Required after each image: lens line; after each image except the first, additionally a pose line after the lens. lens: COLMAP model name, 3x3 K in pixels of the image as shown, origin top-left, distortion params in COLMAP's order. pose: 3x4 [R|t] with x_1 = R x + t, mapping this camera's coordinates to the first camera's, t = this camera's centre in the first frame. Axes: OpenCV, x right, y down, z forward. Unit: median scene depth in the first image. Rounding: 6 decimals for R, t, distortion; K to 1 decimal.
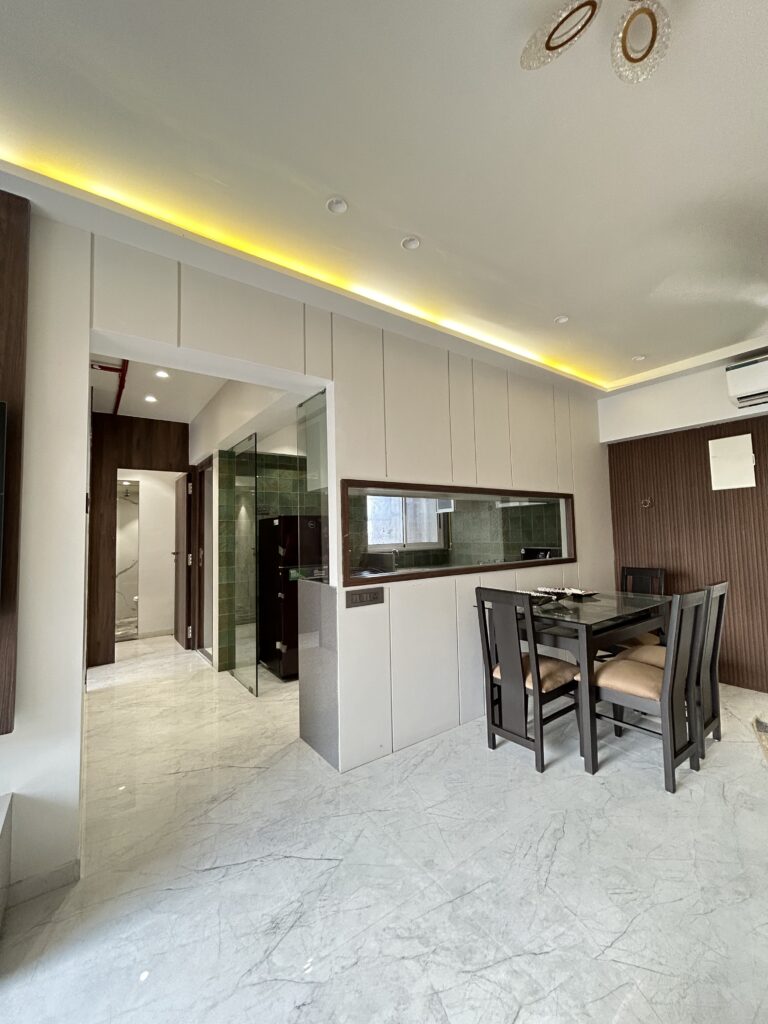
lens RADIAL K [[412.7, 0, 380.8], [0, 412.7, 509.2], [0, 0, 1]] dist [-0.000327, -0.000454]
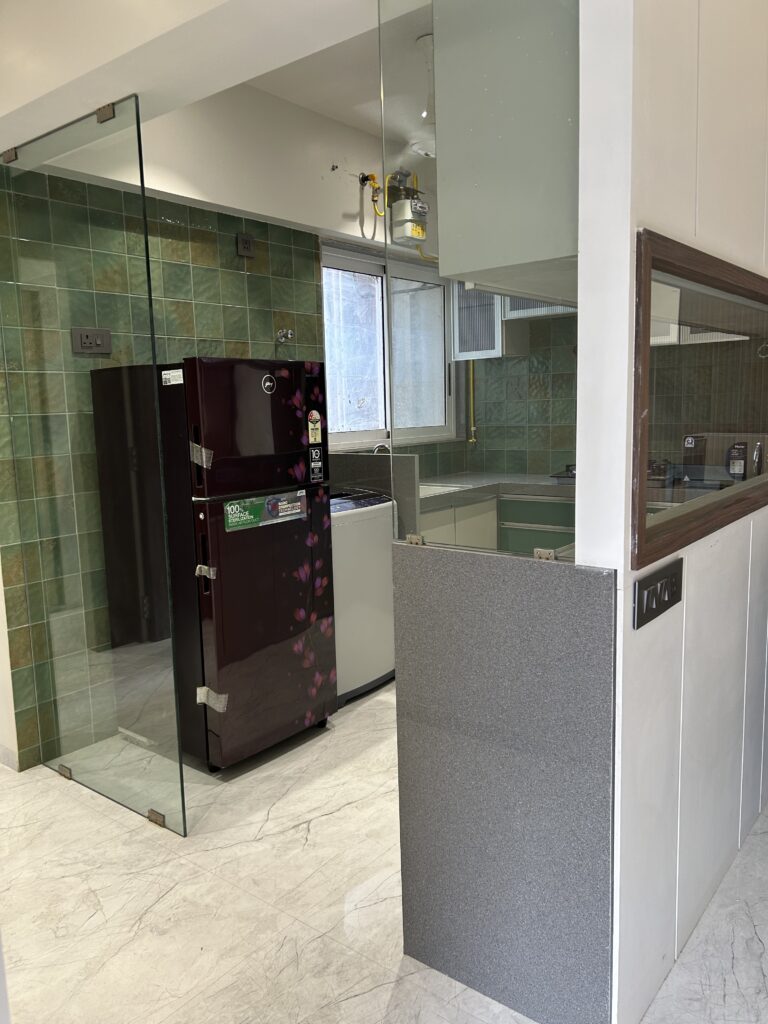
lens RADIAL K [[773.3, 0, 384.0], [0, 773.3, 512.0], [0, 0, 1]] dist [0.069766, -0.081734]
pose [[0.962482, -0.042091, 0.268060, -0.365711], [-0.010056, 0.981684, 0.190250, 0.022068], [-0.271158, -0.185808, 0.944430, 0.384120]]
